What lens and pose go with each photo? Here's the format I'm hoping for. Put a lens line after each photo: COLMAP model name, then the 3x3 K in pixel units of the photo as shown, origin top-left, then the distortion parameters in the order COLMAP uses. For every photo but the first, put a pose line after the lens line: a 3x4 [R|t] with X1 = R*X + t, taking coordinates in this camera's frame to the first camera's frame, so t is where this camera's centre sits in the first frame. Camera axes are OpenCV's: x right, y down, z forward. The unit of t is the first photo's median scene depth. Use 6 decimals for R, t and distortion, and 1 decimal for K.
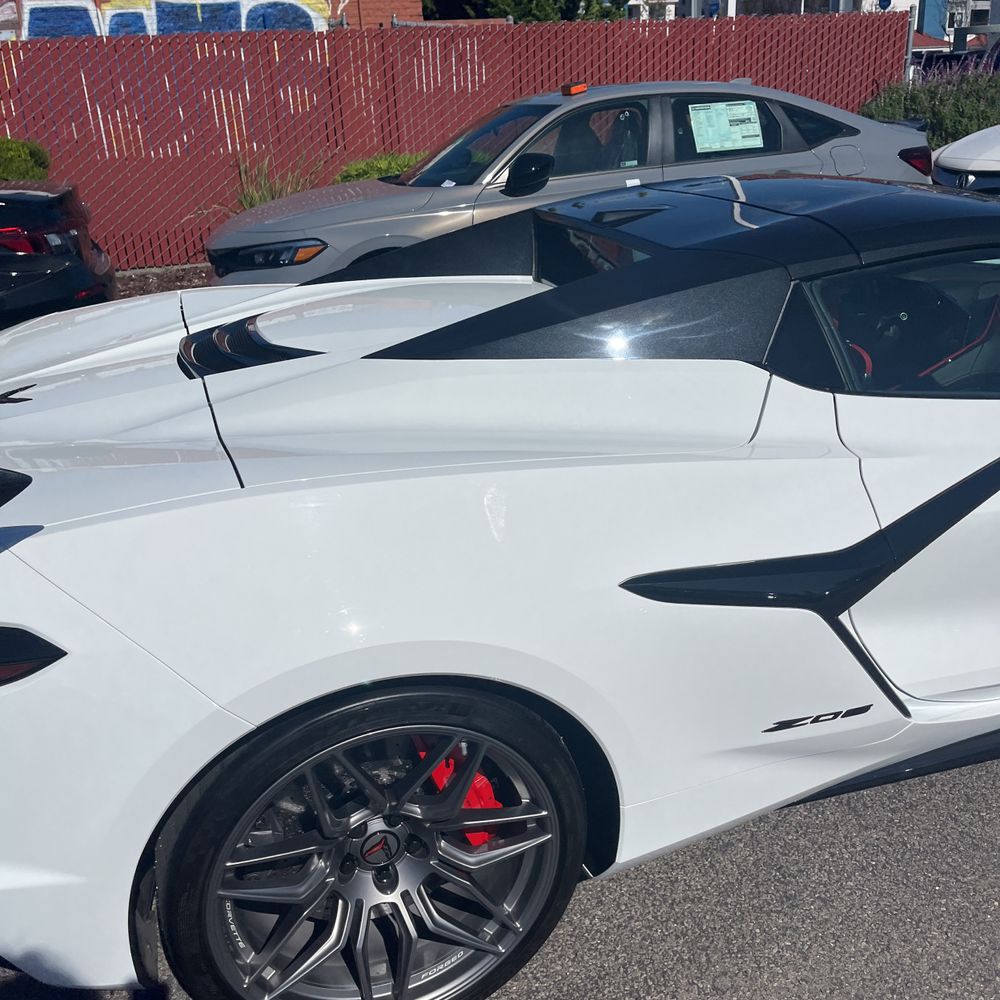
lens RADIAL K [[1005.4, 0, 500.0], [0, 1005.4, 500.0], [0, 0, 1]] dist [0.068765, -0.075325]
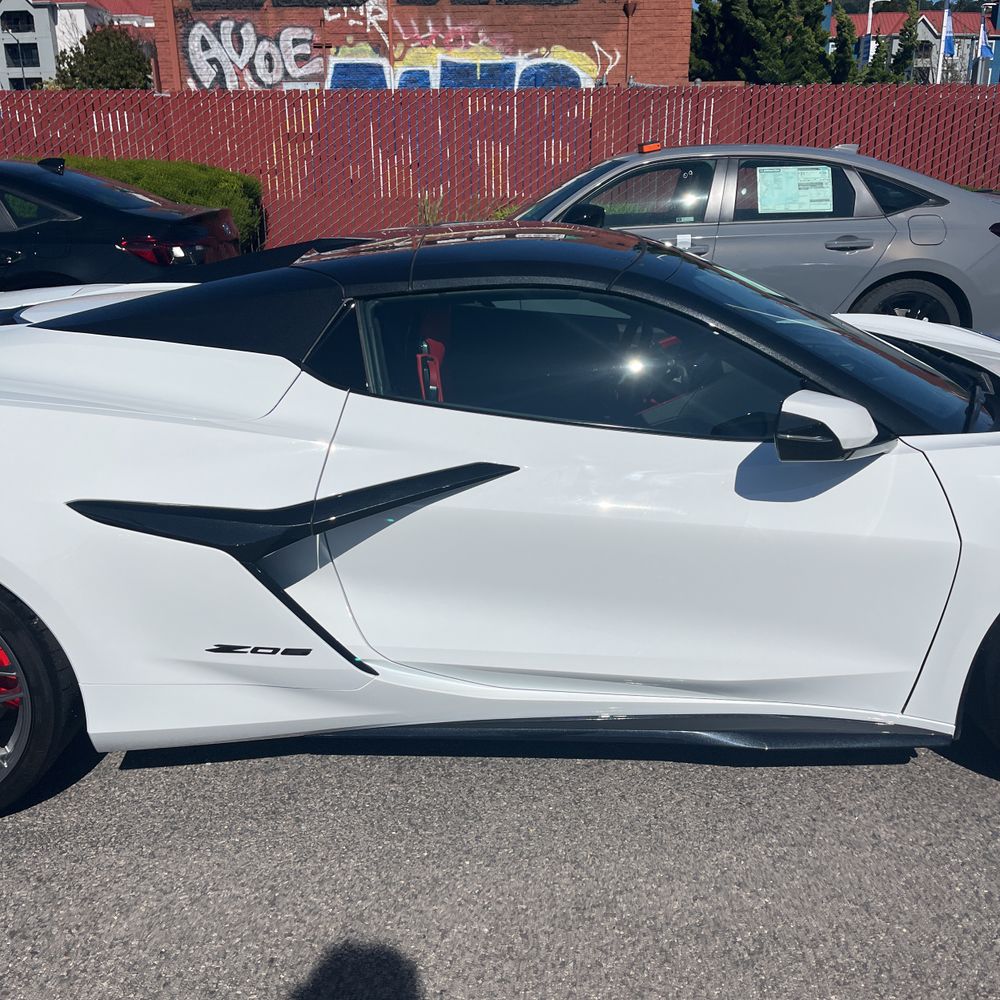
lens RADIAL K [[986.2, 0, 500.0], [0, 986.2, 500.0], [0, 0, 1]] dist [0.076733, -0.024857]
pose [[0.949423, 0.142398, -0.279854, 0.149817], [-0.154411, 0.987778, -0.021237, 0.003216], [0.273410, 0.063375, 0.959808, -0.011513]]
